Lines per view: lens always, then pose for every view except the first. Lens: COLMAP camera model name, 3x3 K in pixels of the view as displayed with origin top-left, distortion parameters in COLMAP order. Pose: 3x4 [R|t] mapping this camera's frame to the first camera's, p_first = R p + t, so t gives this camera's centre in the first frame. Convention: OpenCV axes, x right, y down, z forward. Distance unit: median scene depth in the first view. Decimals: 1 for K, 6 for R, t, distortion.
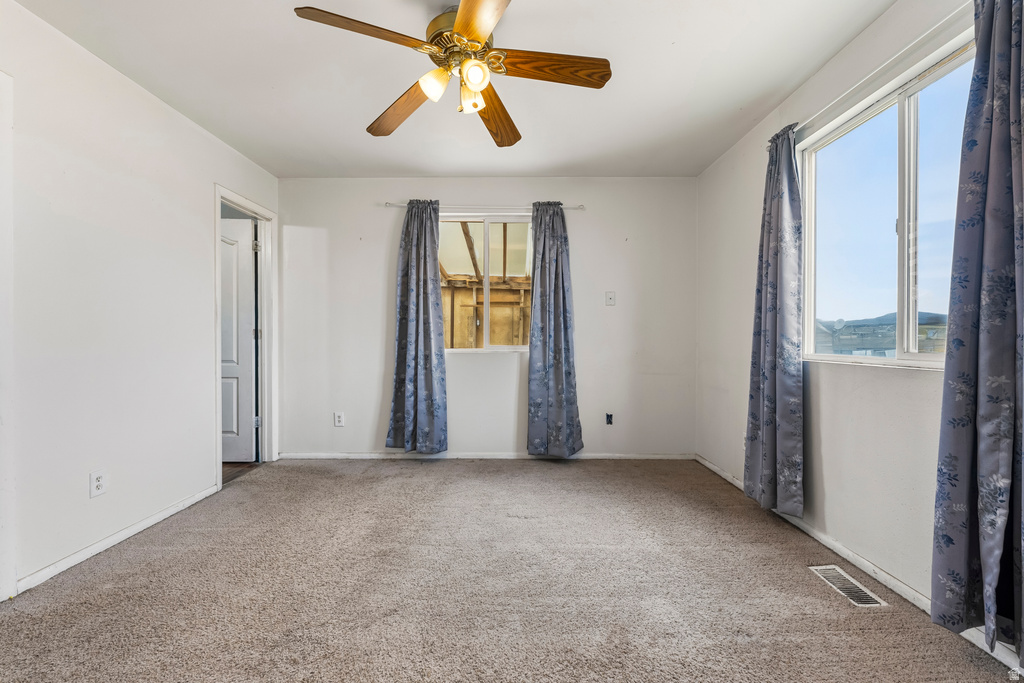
lens RADIAL K [[416.9, 0, 508.5], [0, 416.9, 339.8], [0, 0, 1]] dist [0.001160, 0.000072]
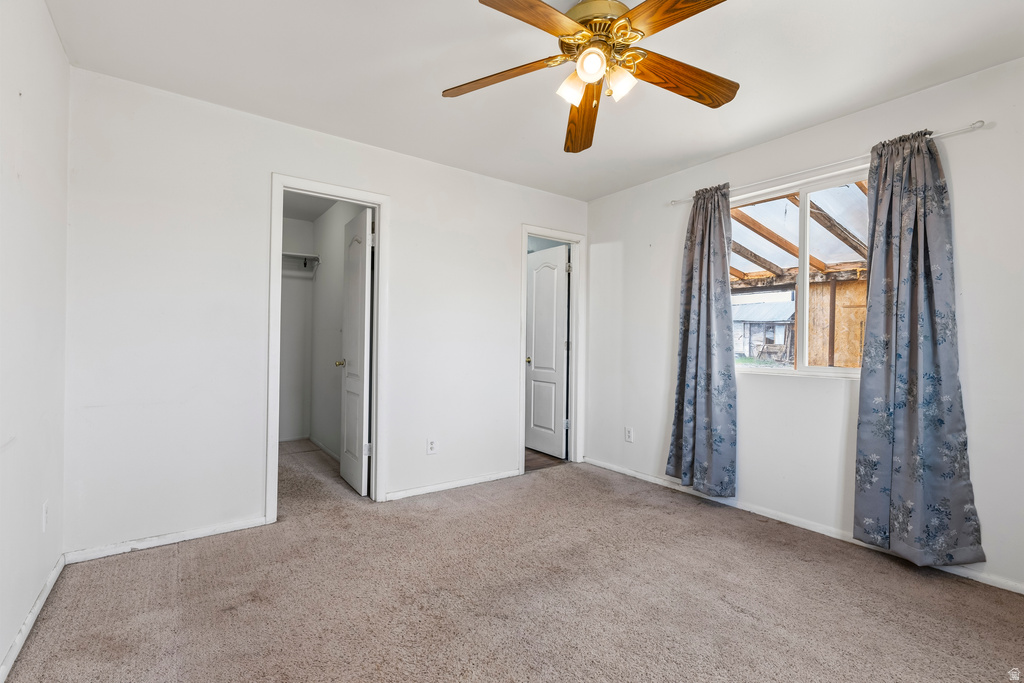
lens RADIAL K [[455.7, 0, 503.2], [0, 455.7, 340.3], [0, 0, 1]] dist [0.001509, -0.000987]
pose [[0.592408, 0.003555, -0.805630, 0.290184], [-0.016459, 0.999835, -0.007691, -0.016876], [0.805470, 0.017816, 0.592369, 0.136786]]
